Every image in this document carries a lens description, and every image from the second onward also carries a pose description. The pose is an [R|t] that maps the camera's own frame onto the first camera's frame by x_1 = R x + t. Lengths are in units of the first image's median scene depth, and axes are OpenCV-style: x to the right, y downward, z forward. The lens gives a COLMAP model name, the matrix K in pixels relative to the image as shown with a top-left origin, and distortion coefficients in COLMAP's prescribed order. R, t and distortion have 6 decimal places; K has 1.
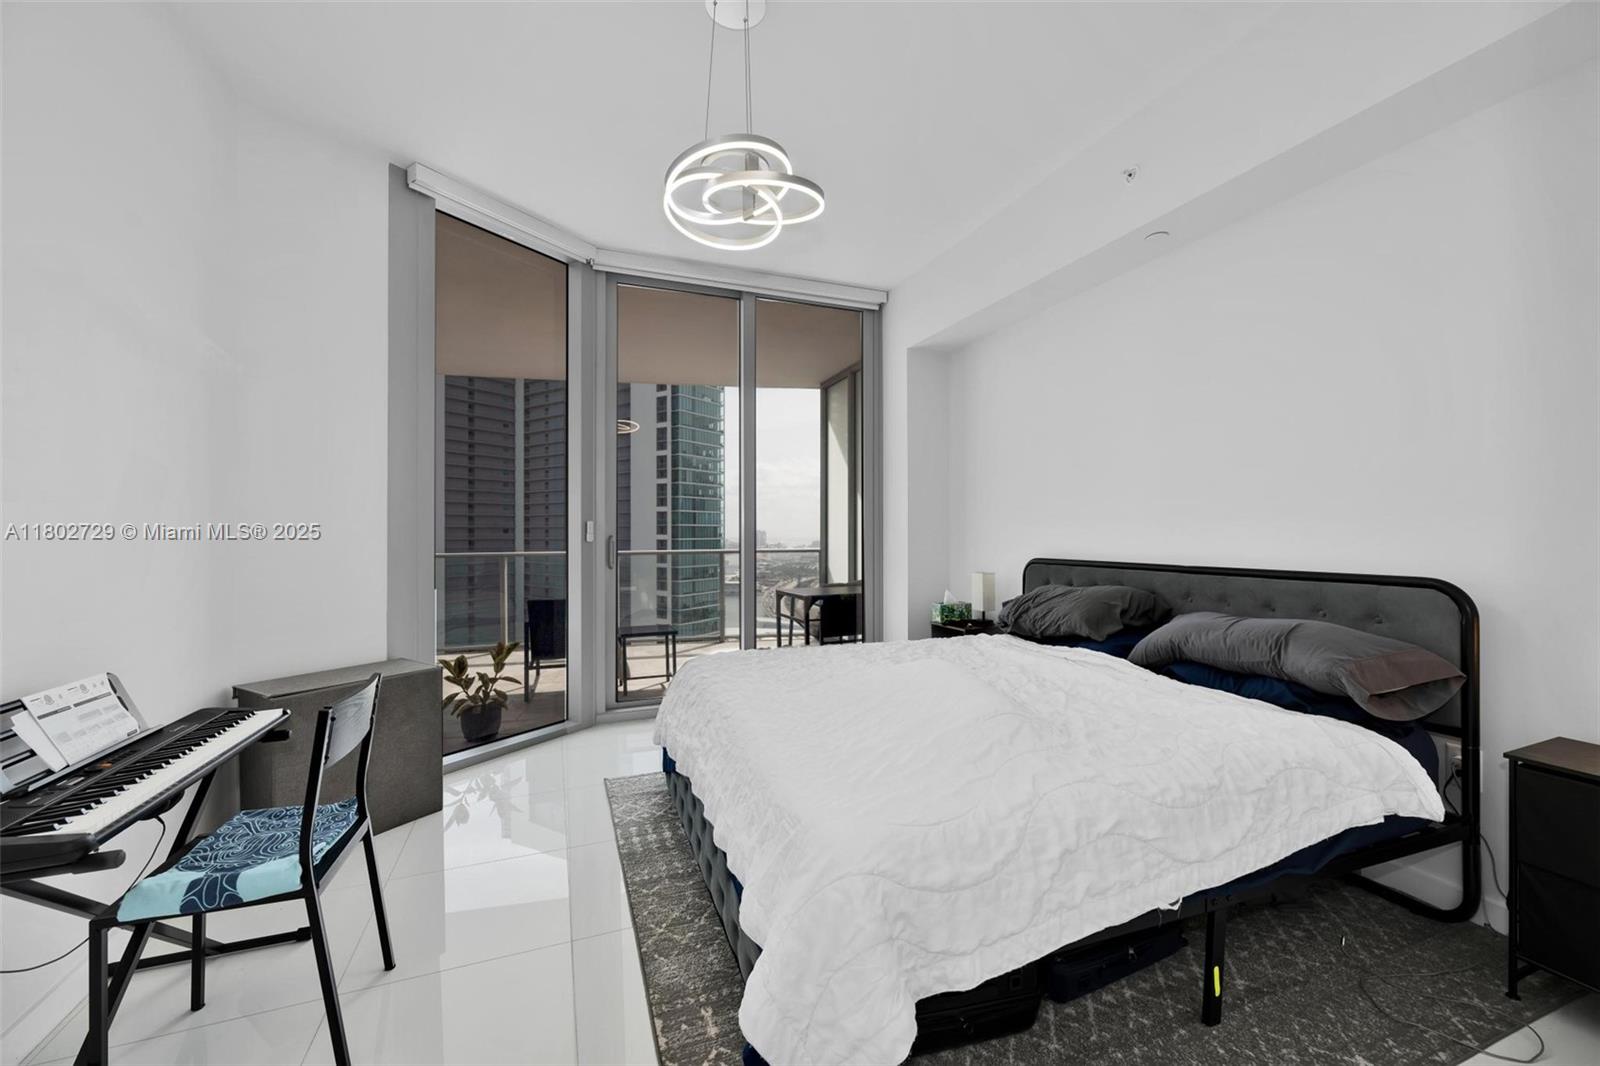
lens RADIAL K [[621.9, 0, 796.0], [0, 621.9, 534.2], [0, 0, 1]] dist [-0.000149, -0.000057]
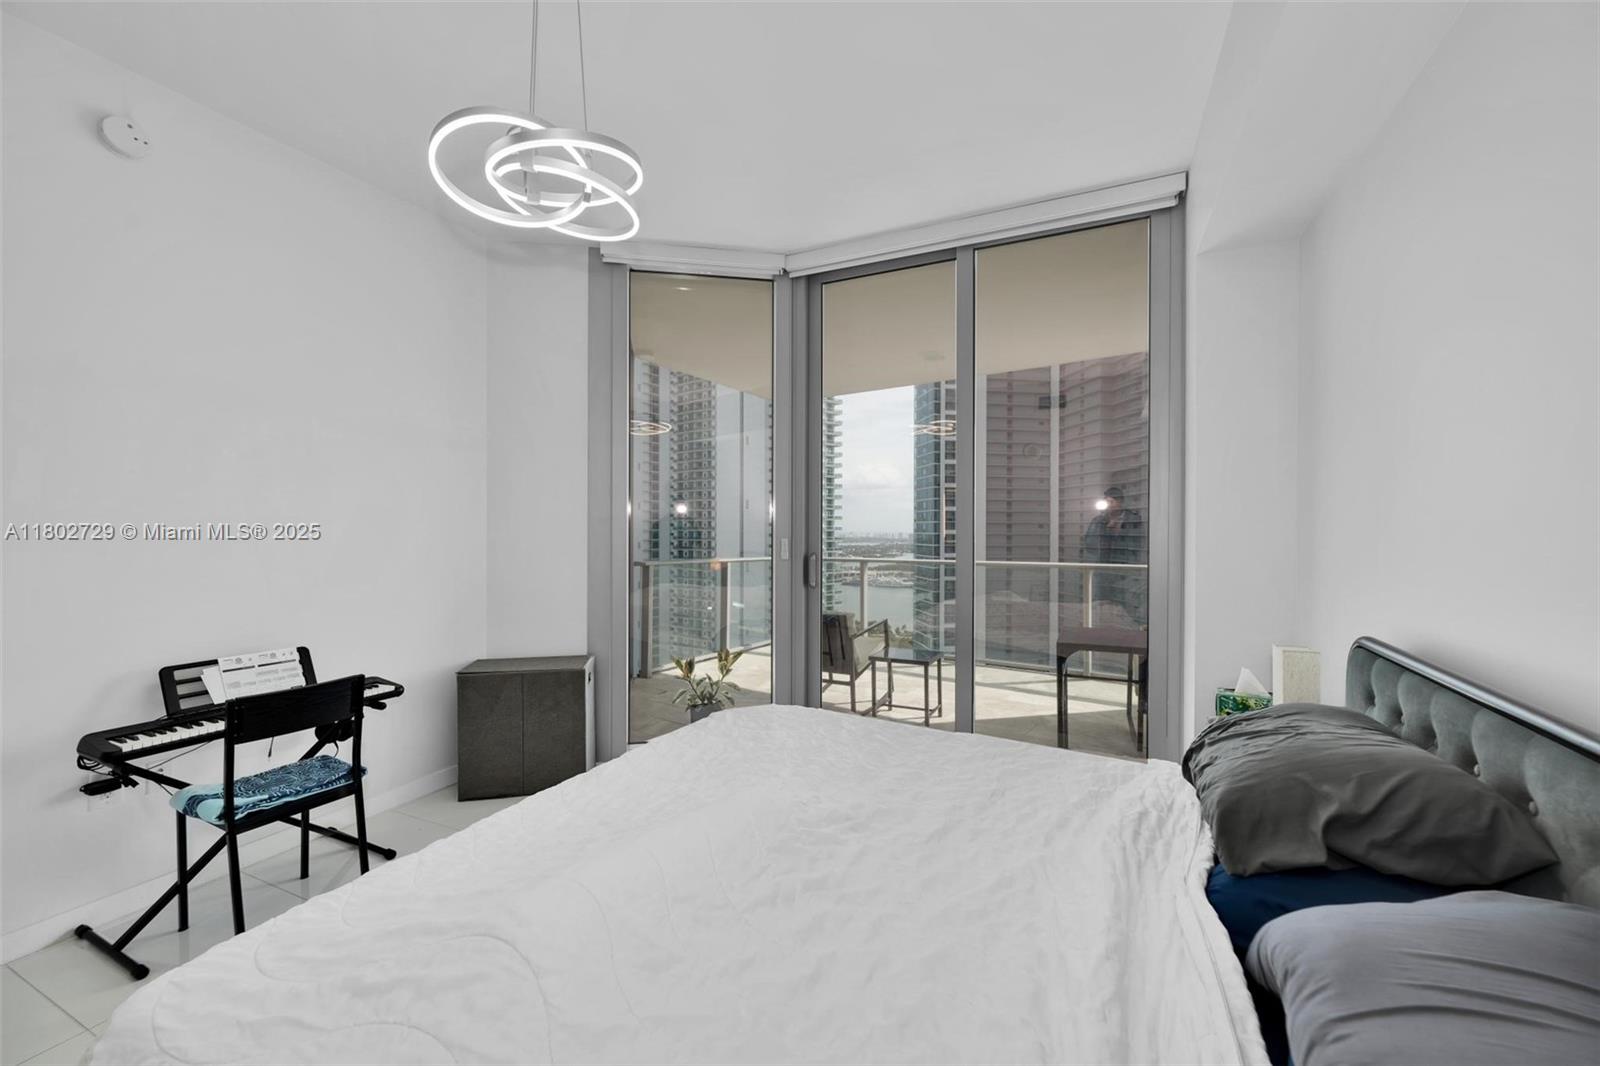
lens RADIAL K [[621.9, 0, 796.0], [0, 621.9, 534.2], [0, 0, 1]] dist [-0.000149, -0.000057]
pose [[0.693447, 0.008510, -0.720458, 0.535336], [-0.003450, 0.999958, 0.008490, -0.048651], [0.720500, -0.003402, 0.693447, 0.468312]]
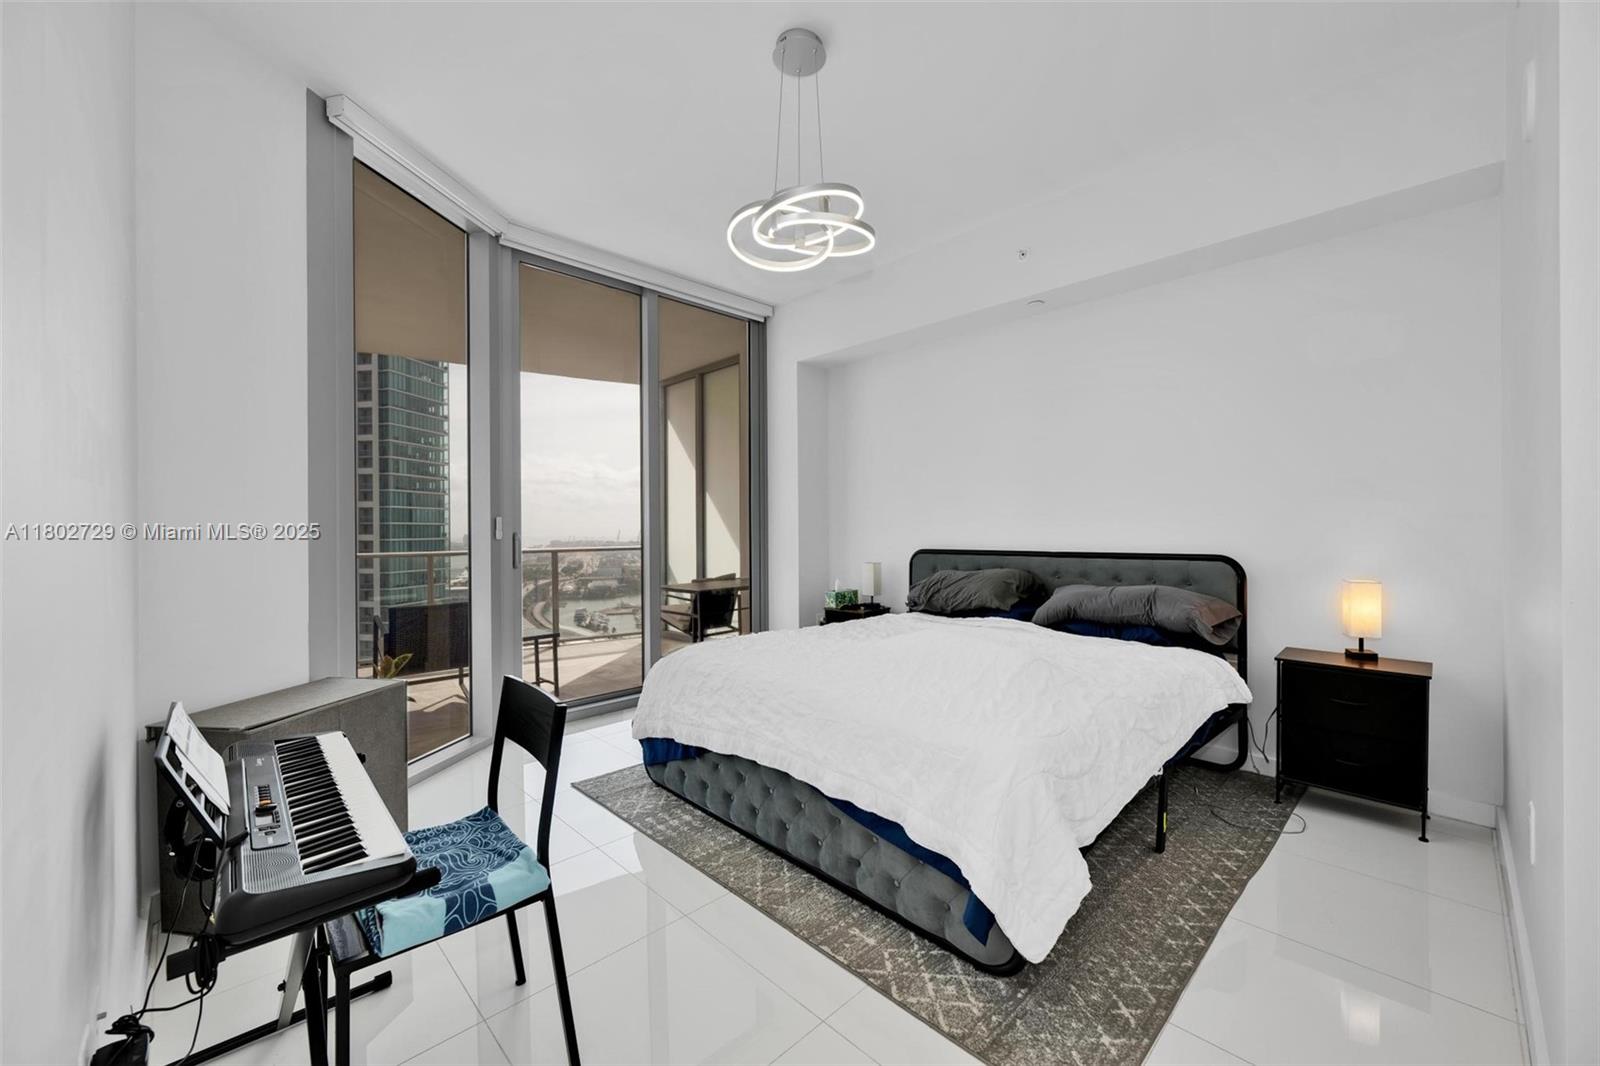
lens RADIAL K [[621.9, 0, 796.0], [0, 621.9, 534.2], [0, 0, 1]] dist [-0.000149, -0.000057]
pose [[0.923867, -0.007021, 0.382649, -0.389255], [0.005928, 0.999974, 0.004034, 0.004070], [-0.382667, -0.001459, 0.923885, -0.027909]]
